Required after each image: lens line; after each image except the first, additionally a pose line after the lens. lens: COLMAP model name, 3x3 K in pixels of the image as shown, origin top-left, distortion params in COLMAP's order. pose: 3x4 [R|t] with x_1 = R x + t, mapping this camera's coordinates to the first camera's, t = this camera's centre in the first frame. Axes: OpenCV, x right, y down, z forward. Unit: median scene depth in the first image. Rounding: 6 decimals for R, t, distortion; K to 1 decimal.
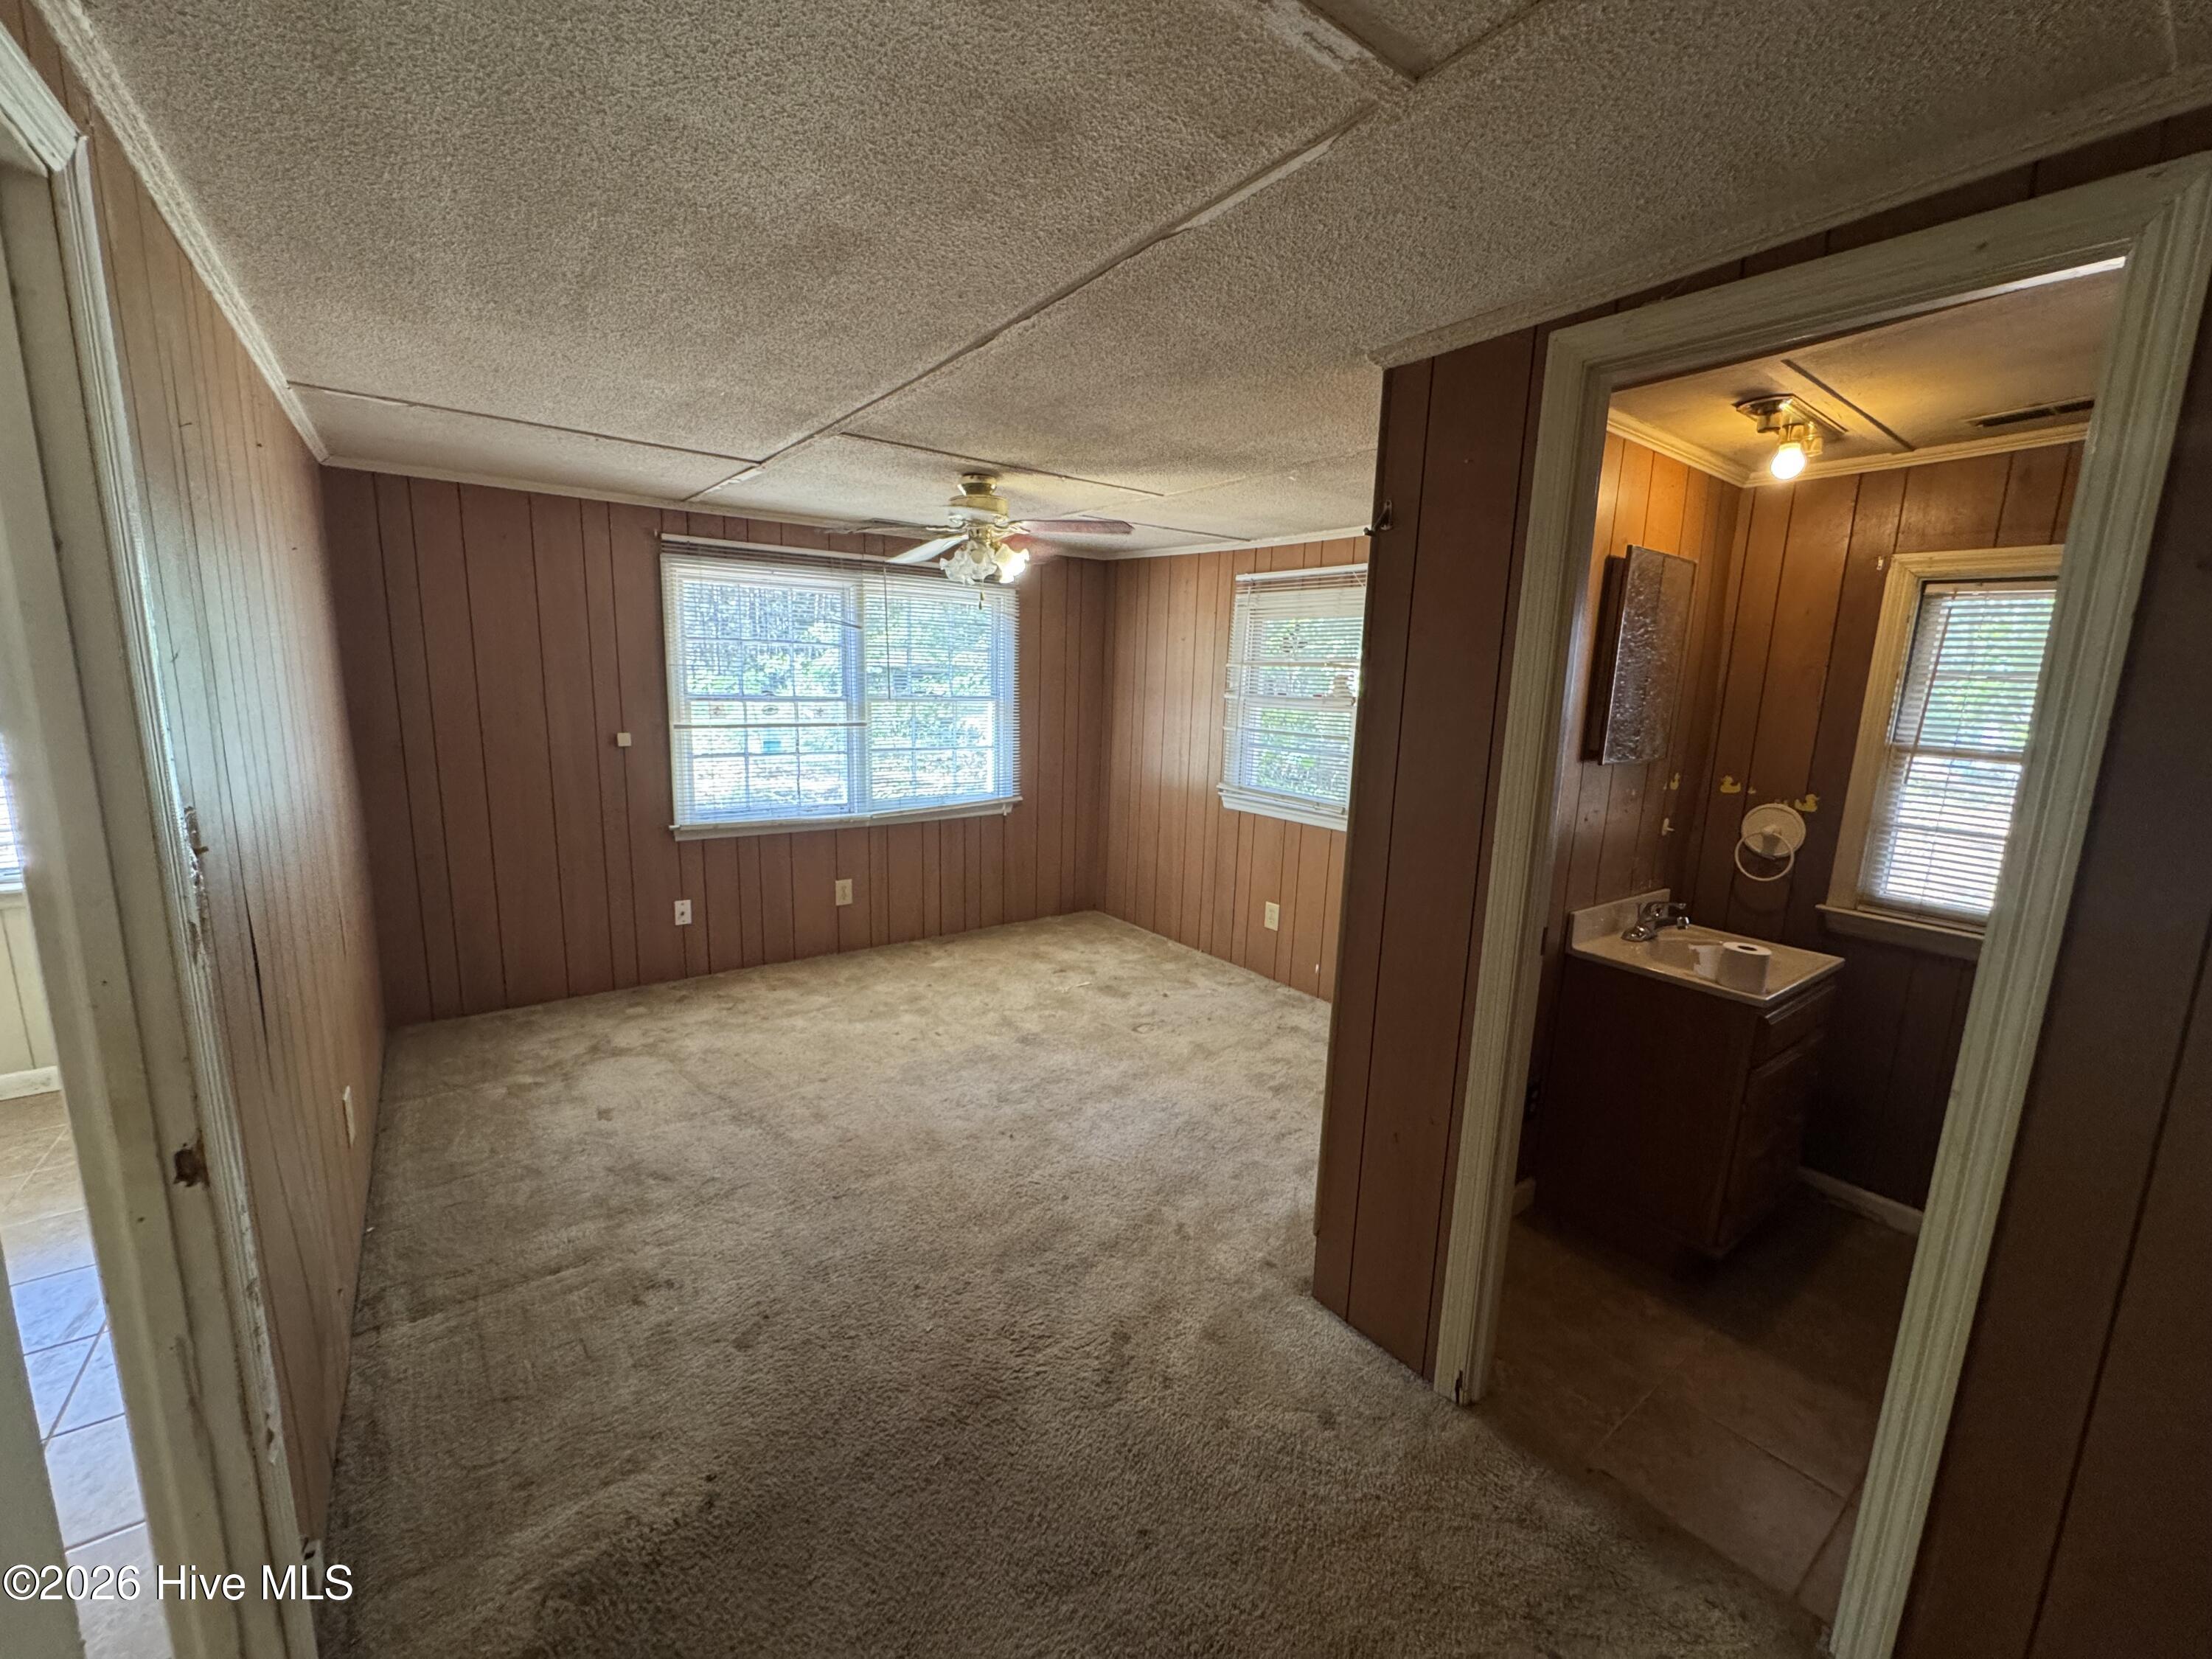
lens RADIAL K [[883.0, 0, 1113.1], [0, 883.0, 831.6], [0, 0, 1]] dist [-0.000766, 0.000278]
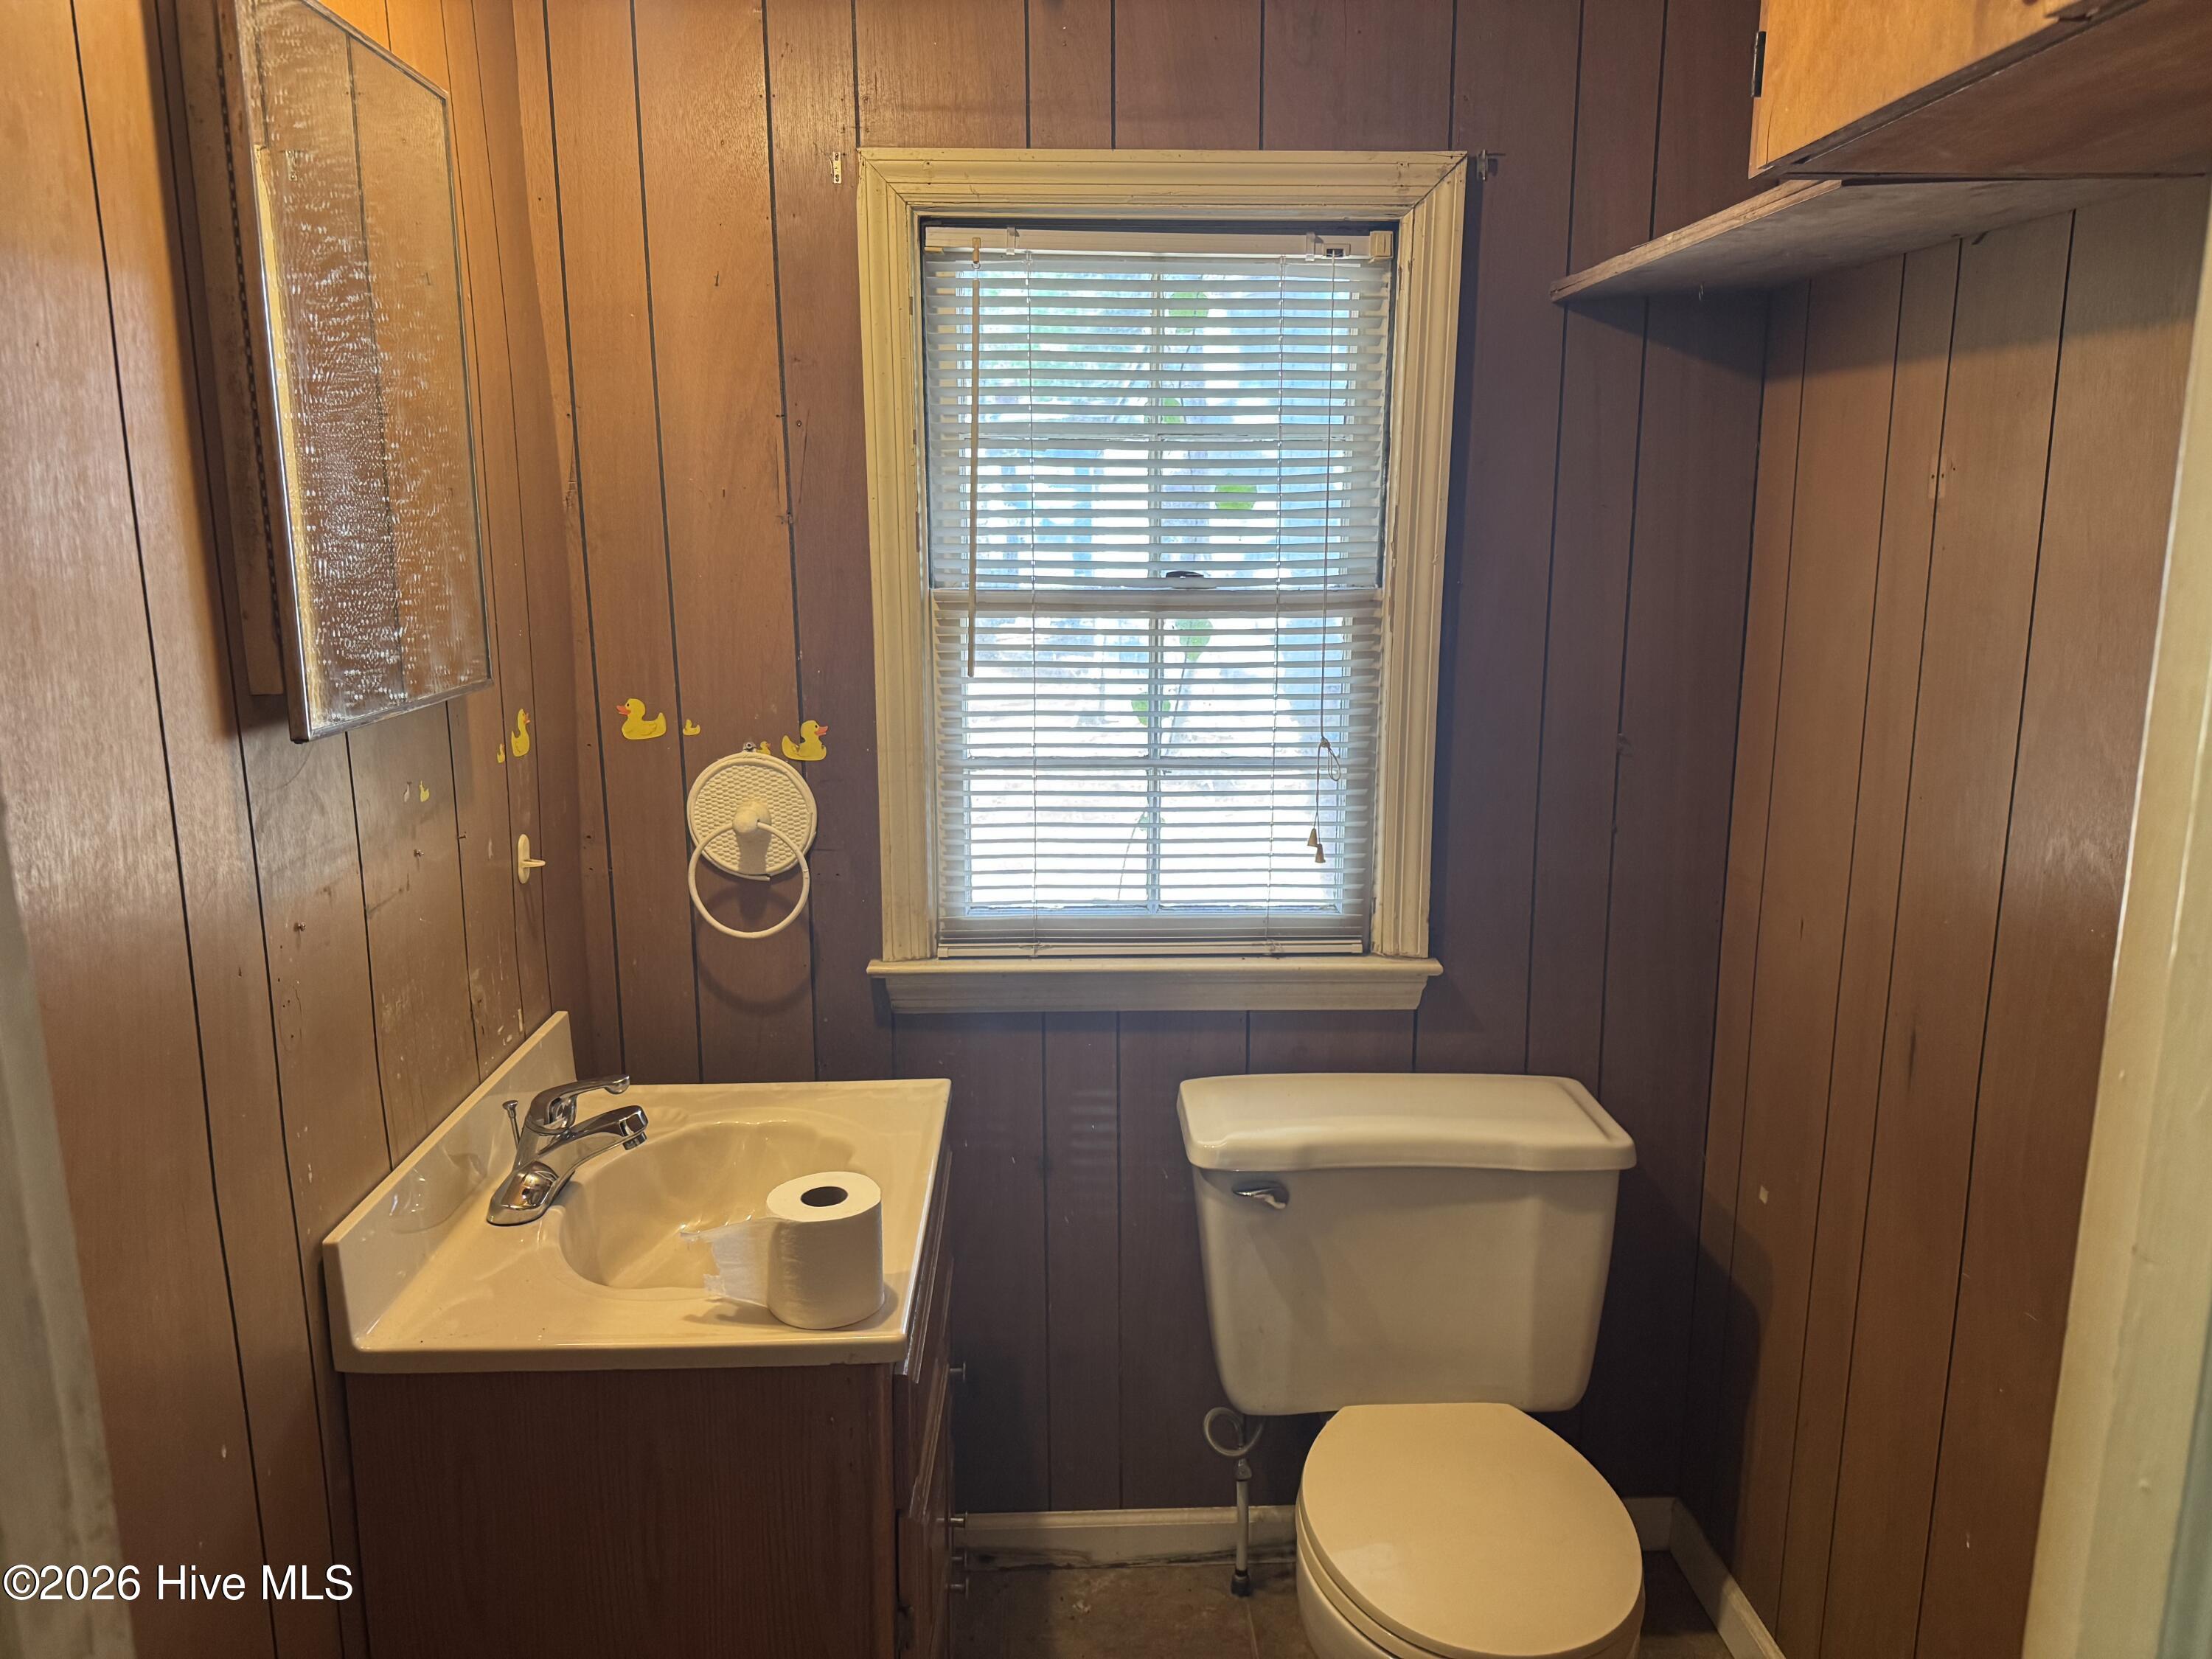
lens RADIAL K [[1555.4, 0, 1111.9], [0, 1555.4, 827.8], [0, 0, 1]] dist [0.043435, -0.049546]
pose [[0.570043, -0.200860, 0.796685, 0.266537], [0.170353, 0.977480, 0.124551, -0.061639], [-0.803760, 0.064718, 0.591423, 0.446990]]
